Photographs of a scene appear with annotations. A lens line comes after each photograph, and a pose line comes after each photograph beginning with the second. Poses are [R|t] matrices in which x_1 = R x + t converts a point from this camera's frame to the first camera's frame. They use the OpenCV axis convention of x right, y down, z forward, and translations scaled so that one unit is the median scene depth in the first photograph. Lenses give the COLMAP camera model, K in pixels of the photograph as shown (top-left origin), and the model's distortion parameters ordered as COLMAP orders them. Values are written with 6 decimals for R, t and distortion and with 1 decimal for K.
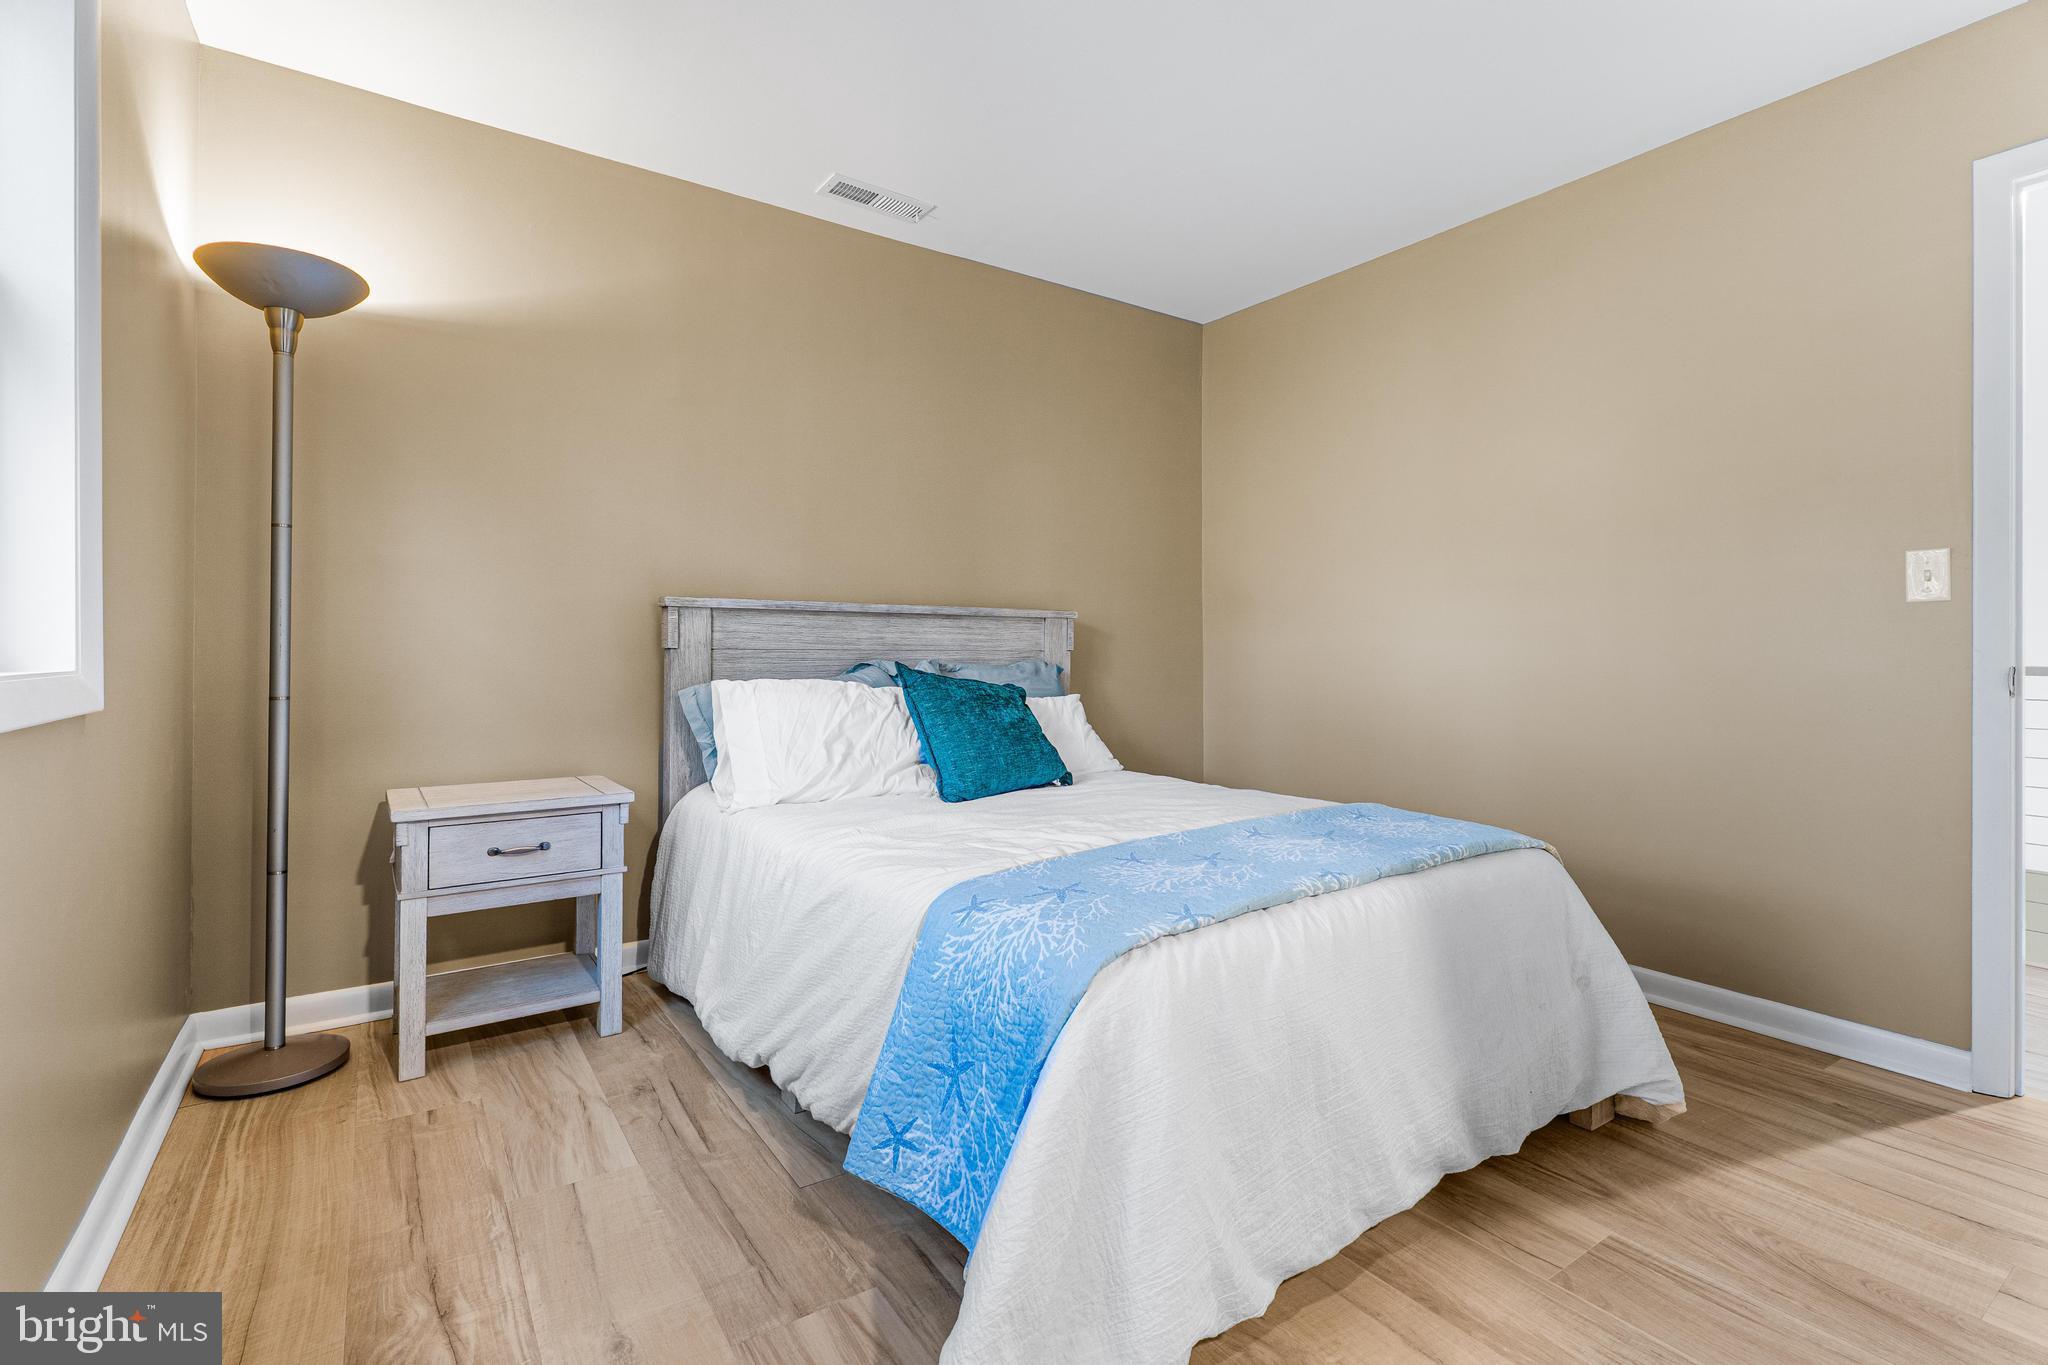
lens RADIAL K [[930.1, 0, 1031.3], [0, 930.1, 651.8], [0, 0, 1]] dist [0.003924, 0.000281]
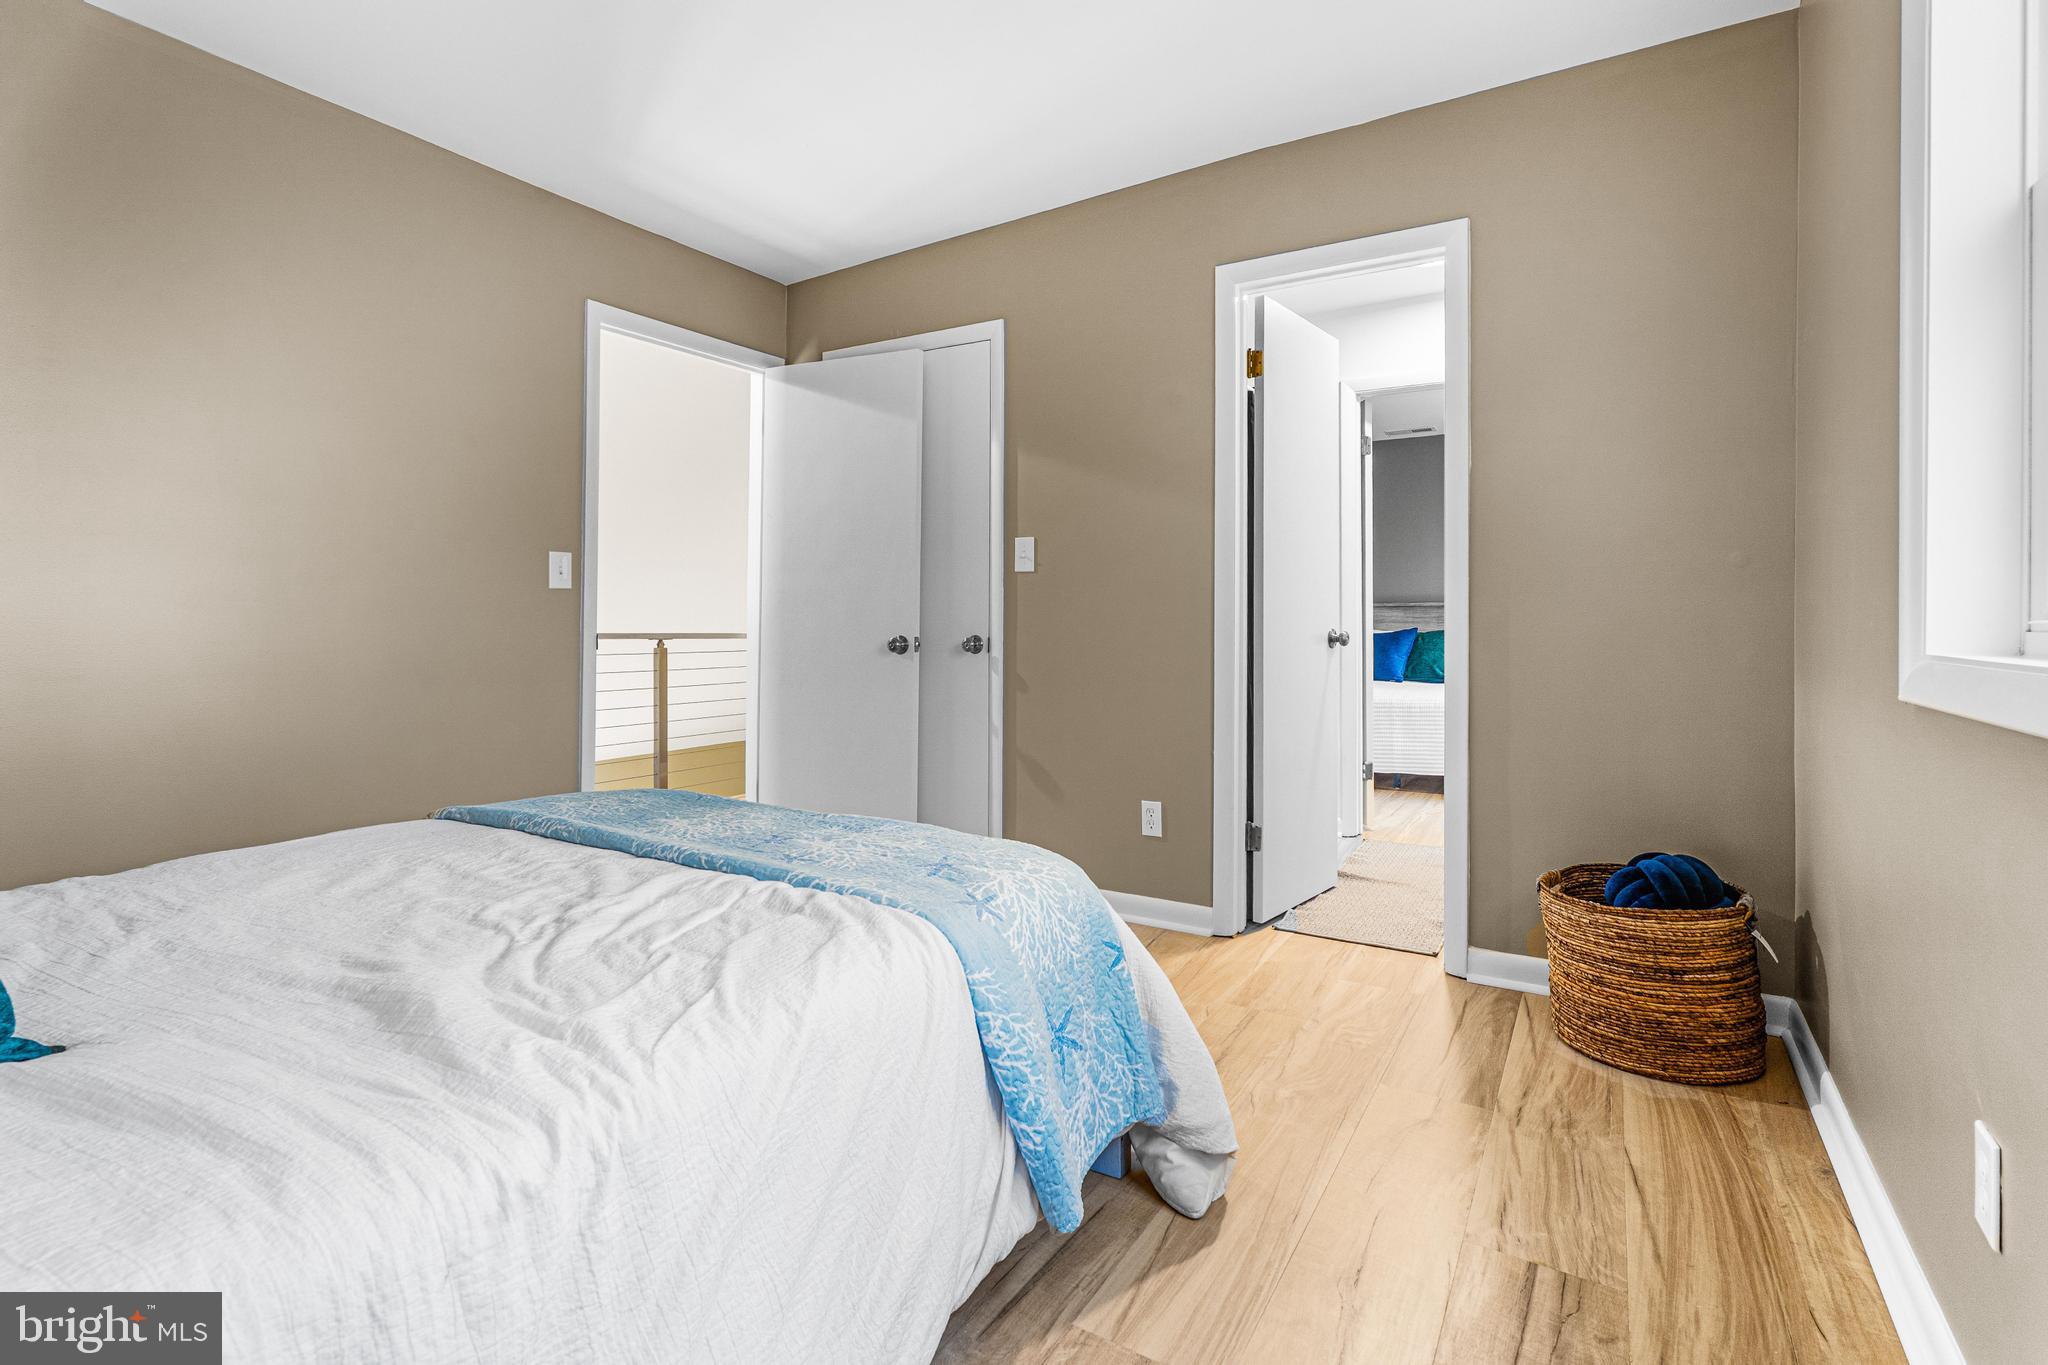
lens RADIAL K [[934.1, 0, 1016.6], [0, 934.1, 614.3], [0, 0, 1]] dist [0.001375, 0.000343]
pose [[-0.379310, 0.005113, 0.925255, -0.587137], [-0.004458, 0.999963, -0.007353, -0.008155], [-0.925259, -0.006913, -0.379274, 0.821210]]
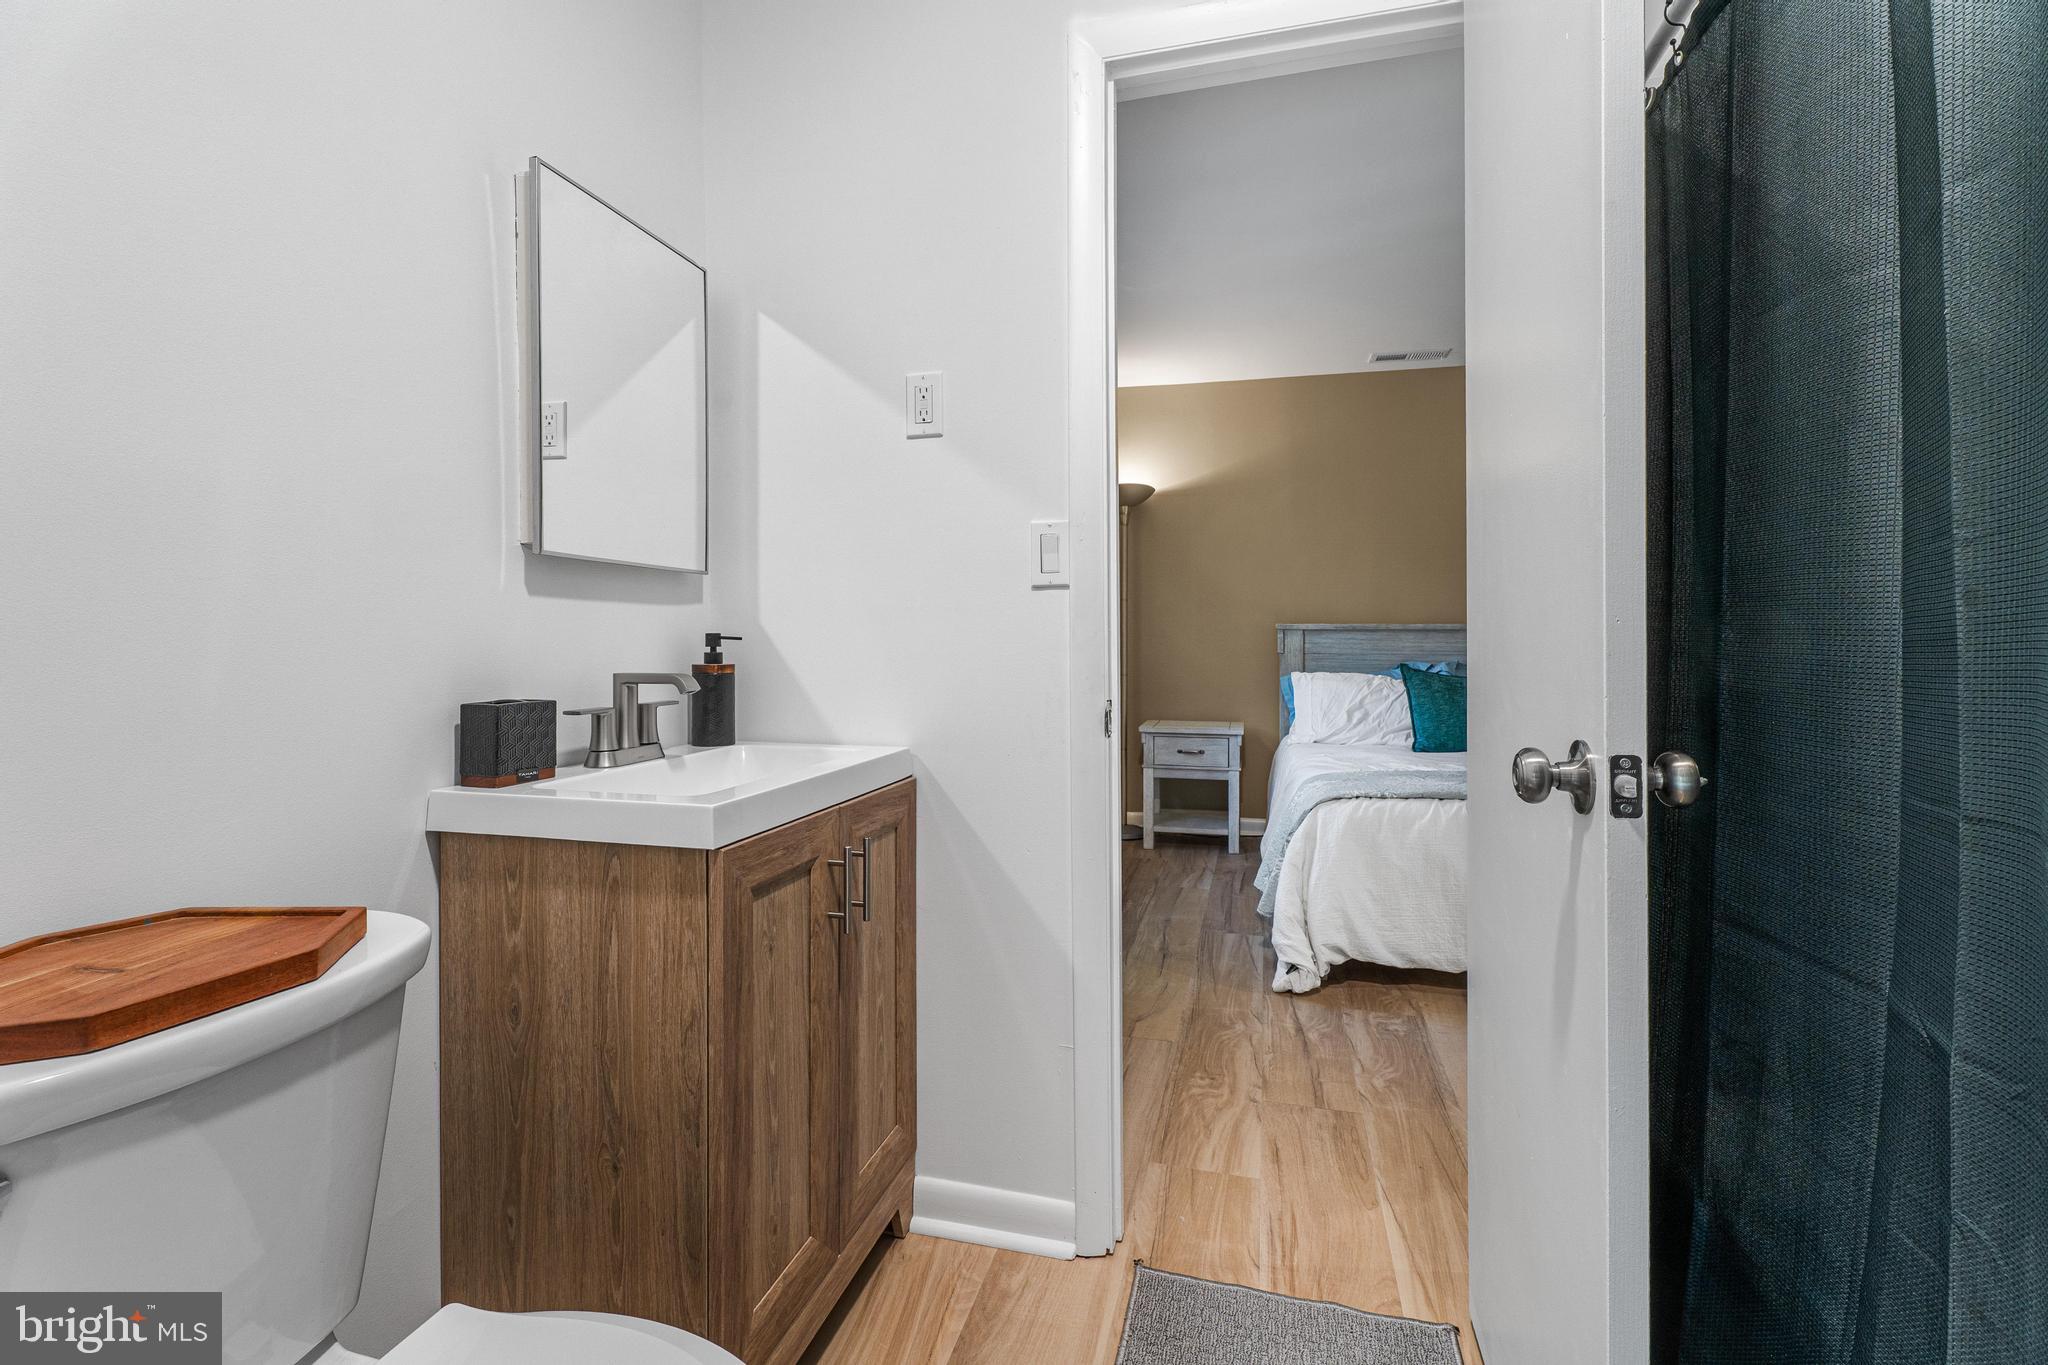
lens RADIAL K [[930.1, 0, 1031.3], [0, 930.1, 651.8], [0, 0, 1]] dist [0.003924, 0.000281]
pose [[0.649345, 0.008292, -0.760448, 0.698774], [0.001487, 0.999925, 0.012173, -0.031246], [0.760492, -0.009035, 0.649284, -0.537723]]
